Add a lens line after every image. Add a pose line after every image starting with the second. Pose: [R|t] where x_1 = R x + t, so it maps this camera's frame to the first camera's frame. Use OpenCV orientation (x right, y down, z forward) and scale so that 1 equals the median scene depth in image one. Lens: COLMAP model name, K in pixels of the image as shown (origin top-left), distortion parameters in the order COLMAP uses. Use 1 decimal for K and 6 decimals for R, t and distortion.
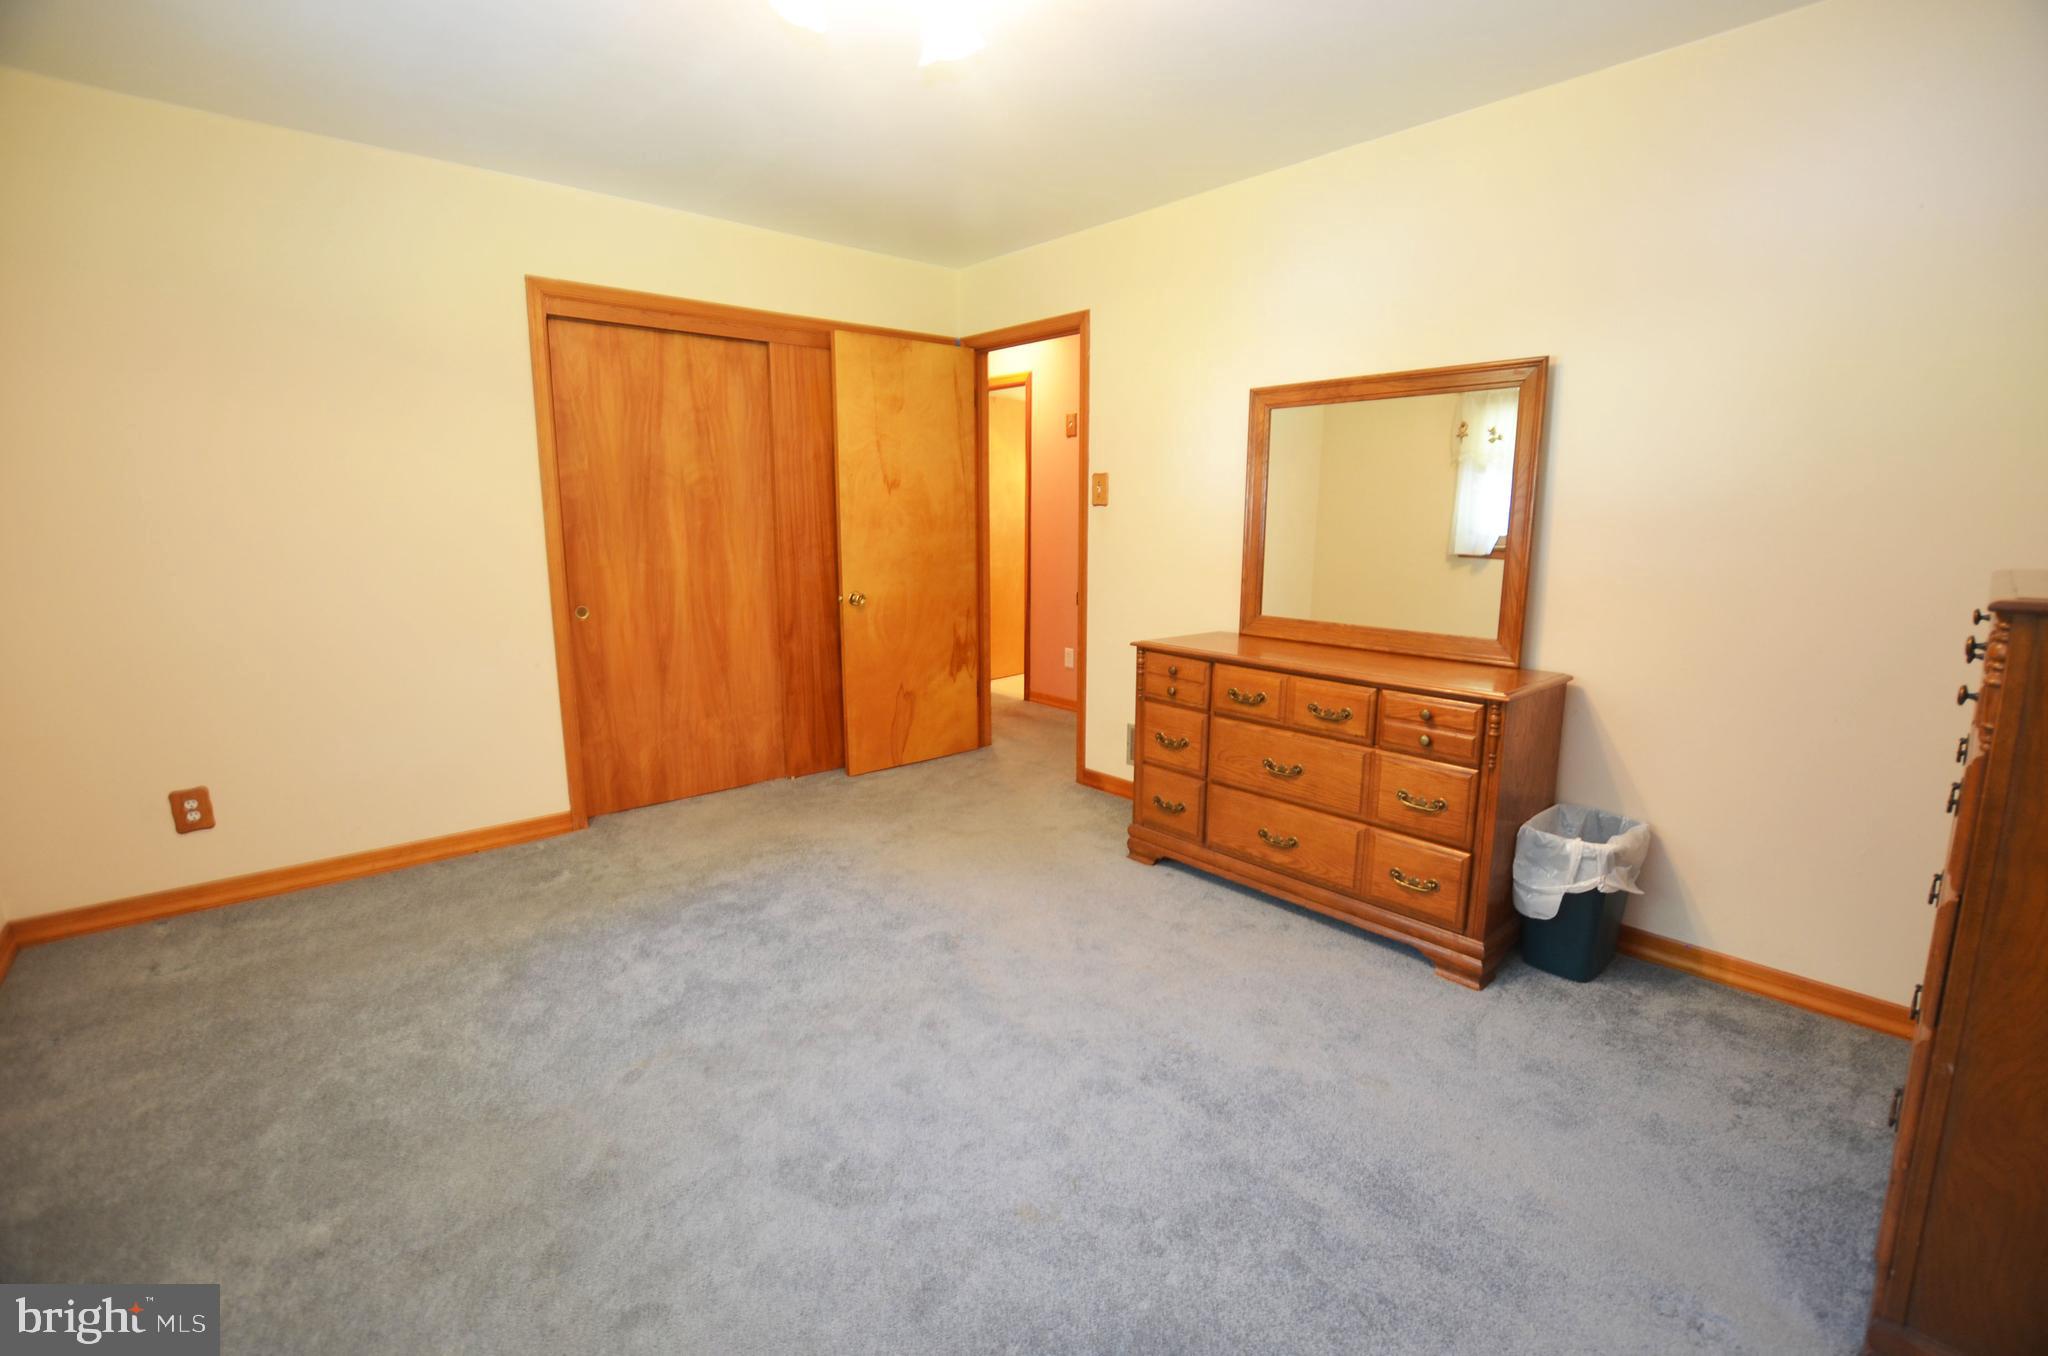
lens RADIAL K [[895.0, 0, 1024.2], [0, 895.0, 671.0], [0, 0, 1]] dist [-0.031332, 0.002140]
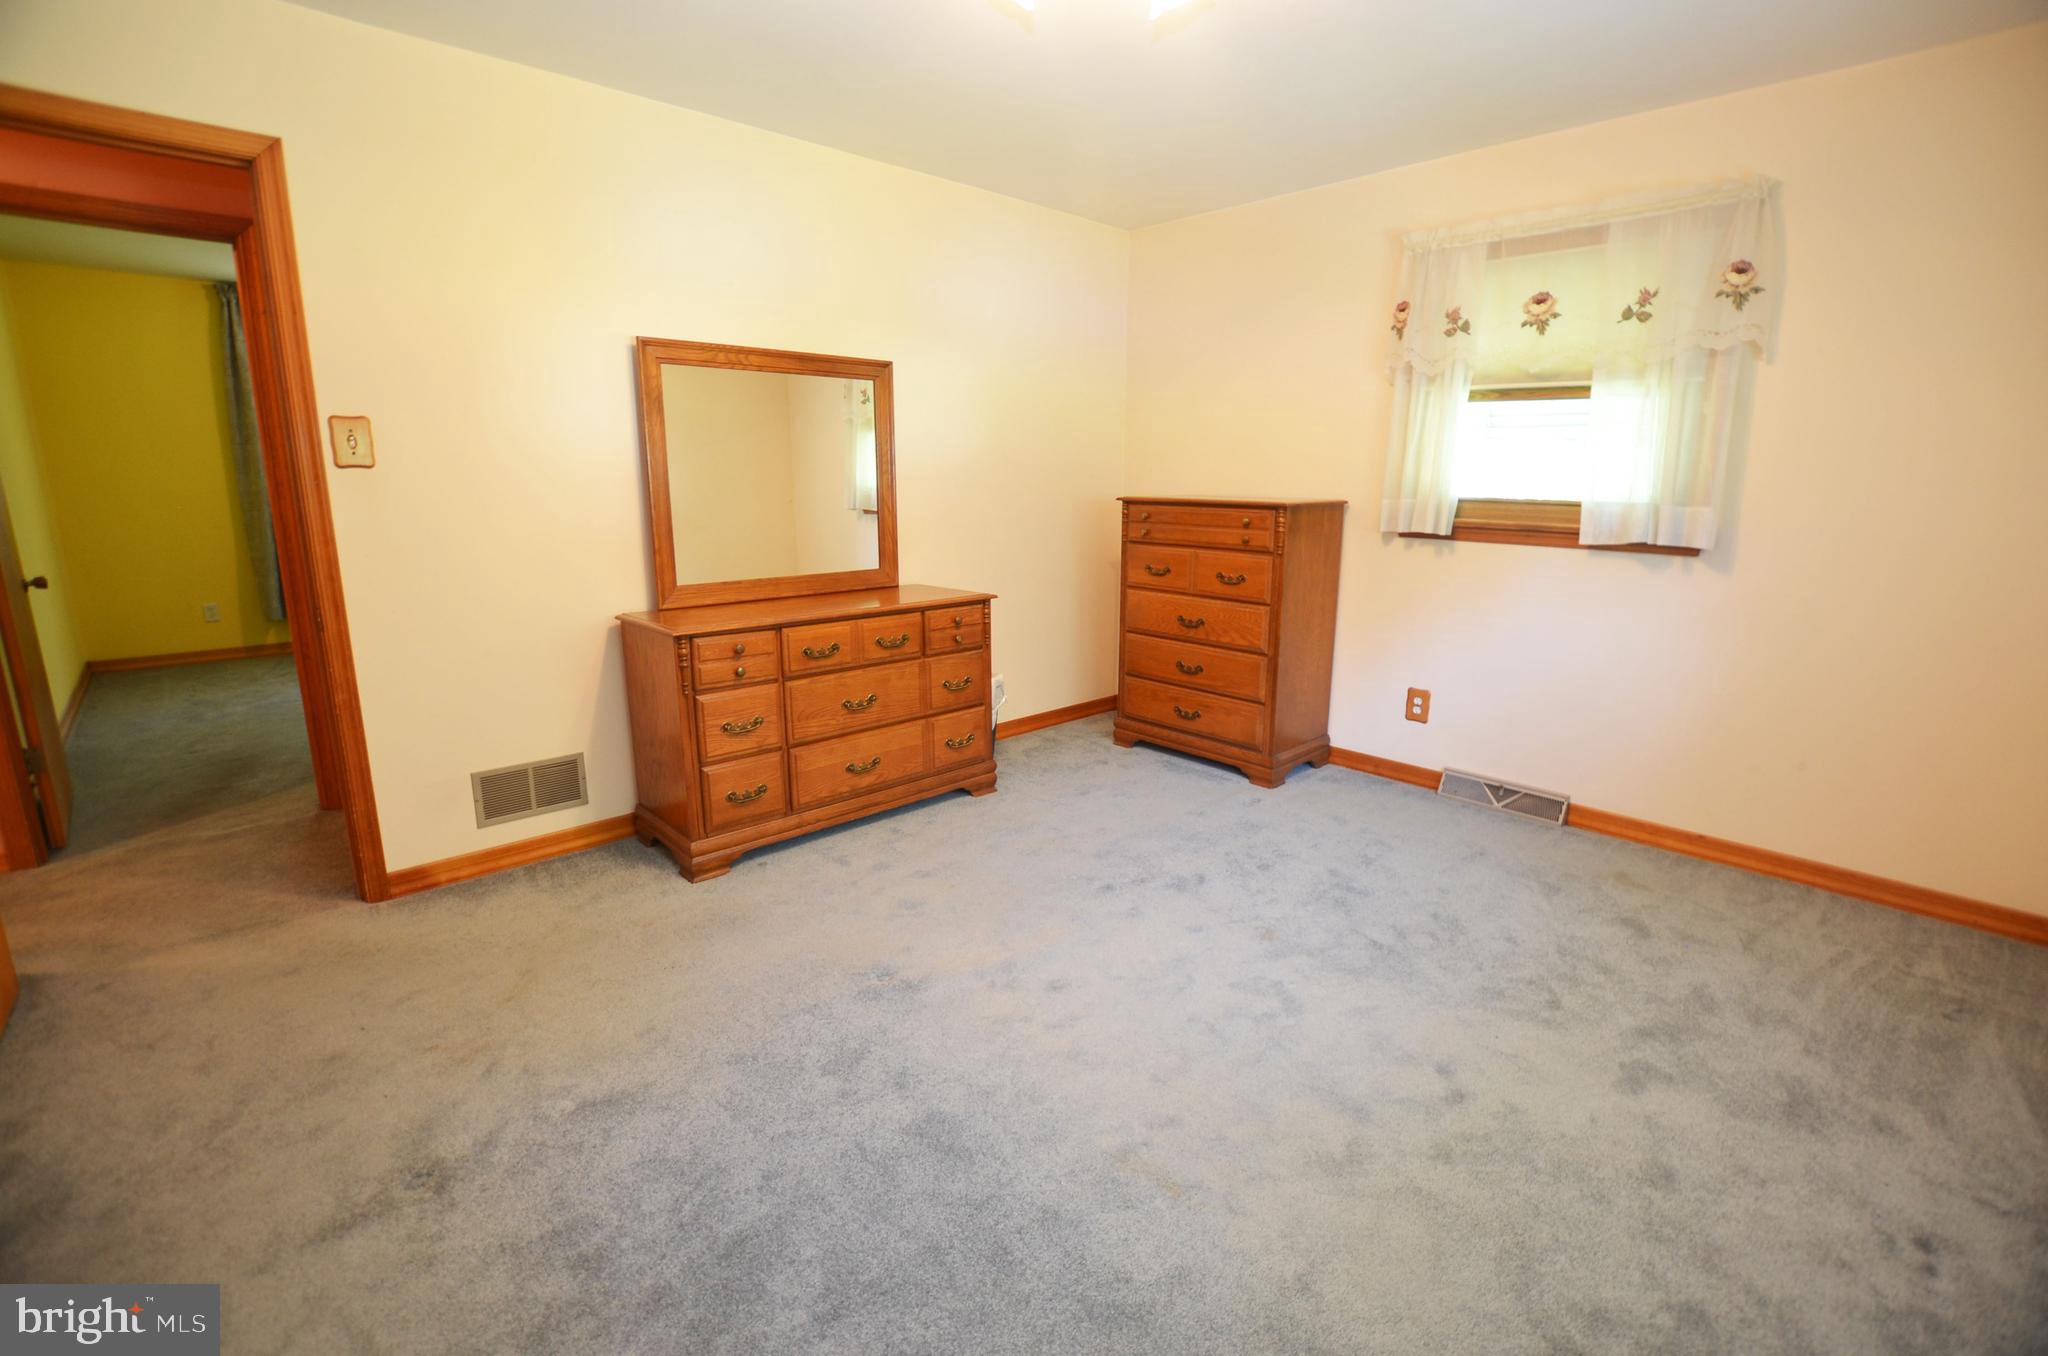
lens RADIAL K [[895.0, 0, 1021.2], [0, 895.0, 672.2], [0, 0, 1]] dist [-0.031332, 0.002140]
pose [[-0.022211, -0.217669, 0.975770, -0.784525], [0.169454, 0.961069, 0.218247, -0.136301], [-0.985288, 0.170196, 0.015538, 0.748292]]
